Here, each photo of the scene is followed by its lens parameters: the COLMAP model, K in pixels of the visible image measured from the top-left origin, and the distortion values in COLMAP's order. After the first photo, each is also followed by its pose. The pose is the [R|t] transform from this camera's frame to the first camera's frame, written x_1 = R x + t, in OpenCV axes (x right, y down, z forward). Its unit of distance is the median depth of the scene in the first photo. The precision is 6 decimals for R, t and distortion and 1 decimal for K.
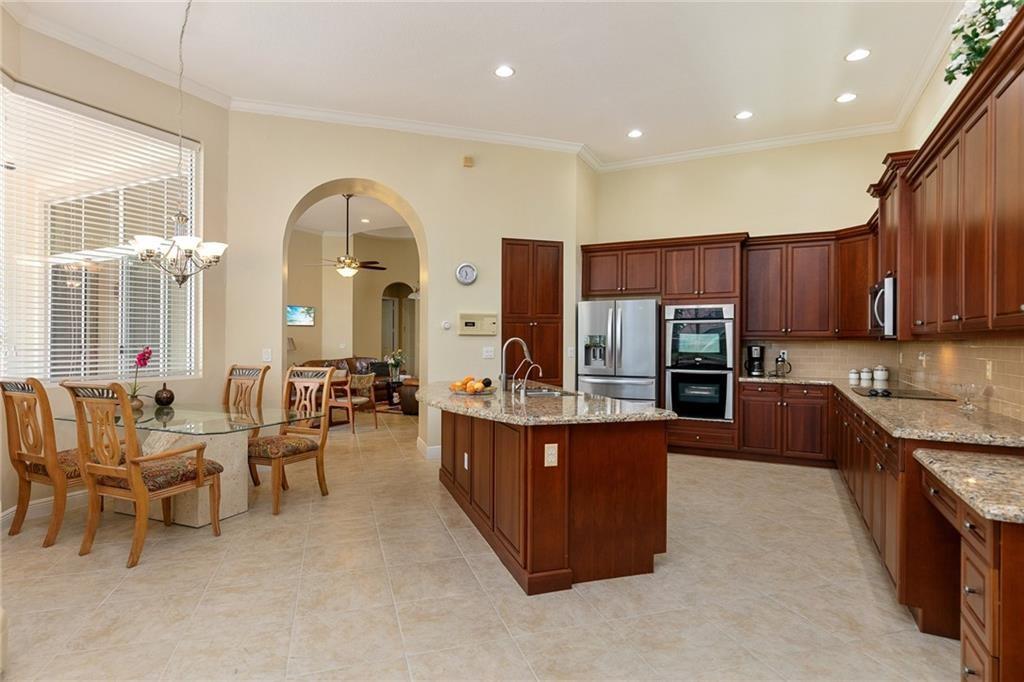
lens RADIAL K [[556.0, 0, 507.0], [0, 556.0, 339.3], [0, 0, 1]] dist [0.013712, -0.000970]
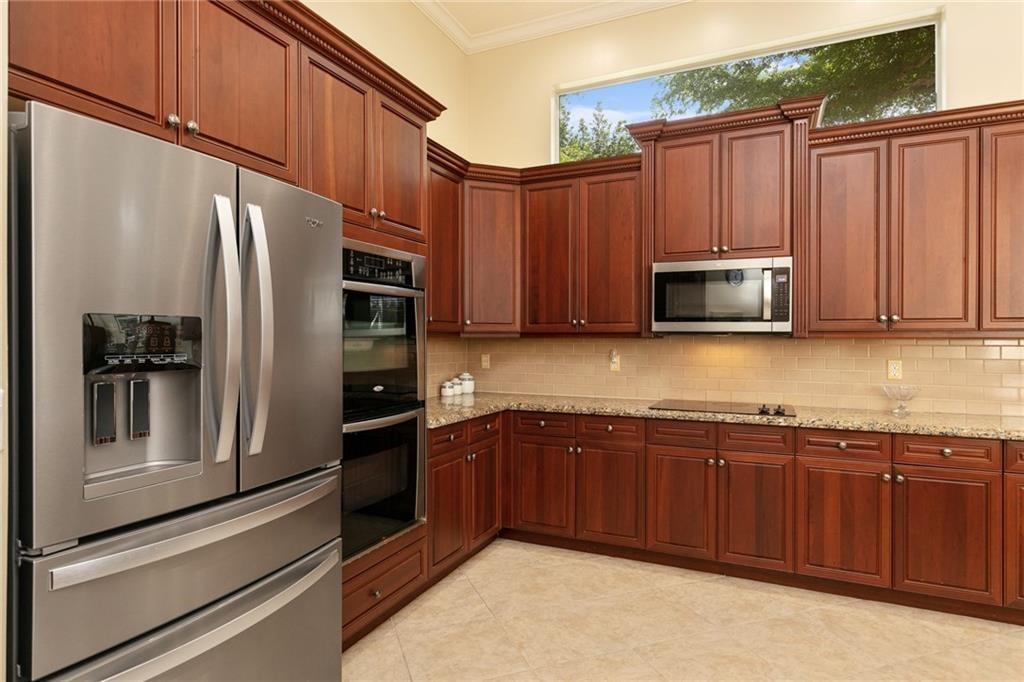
lens RADIAL K [[556.0, 0, 514.3], [0, 556.0, 335.9], [0, 0, 1]] dist [0.013712, -0.000970]
pose [[-0.042085, 0.001191, 0.999113, -0.049657], [0.000721, 0.999999, -0.001162, 0.000829], [-0.999114, 0.000671, -0.042086, 1.110840]]
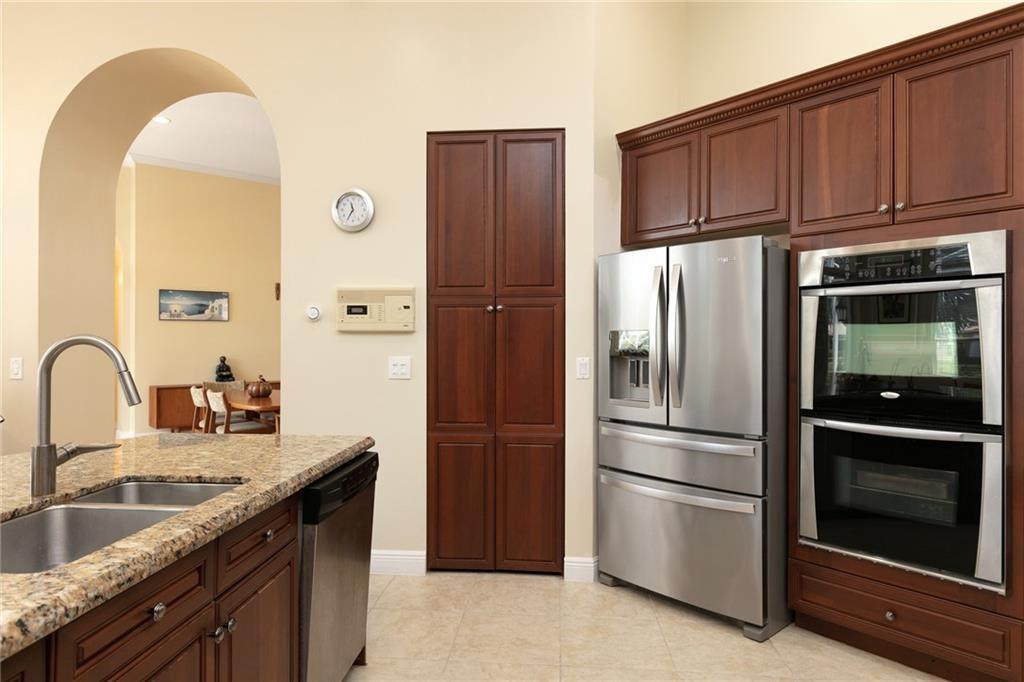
lens RADIAL K [[624.7, 0, 508.5], [0, 624.7, 341.0], [0, 0, 1]] dist [0.002163, -0.000974]
pose [[0.917503, -0.002834, -0.397719, 0.335764], [0.001213, 0.999990, -0.004329, 0.003742], [0.397727, 0.003489, 0.917497, 0.647370]]
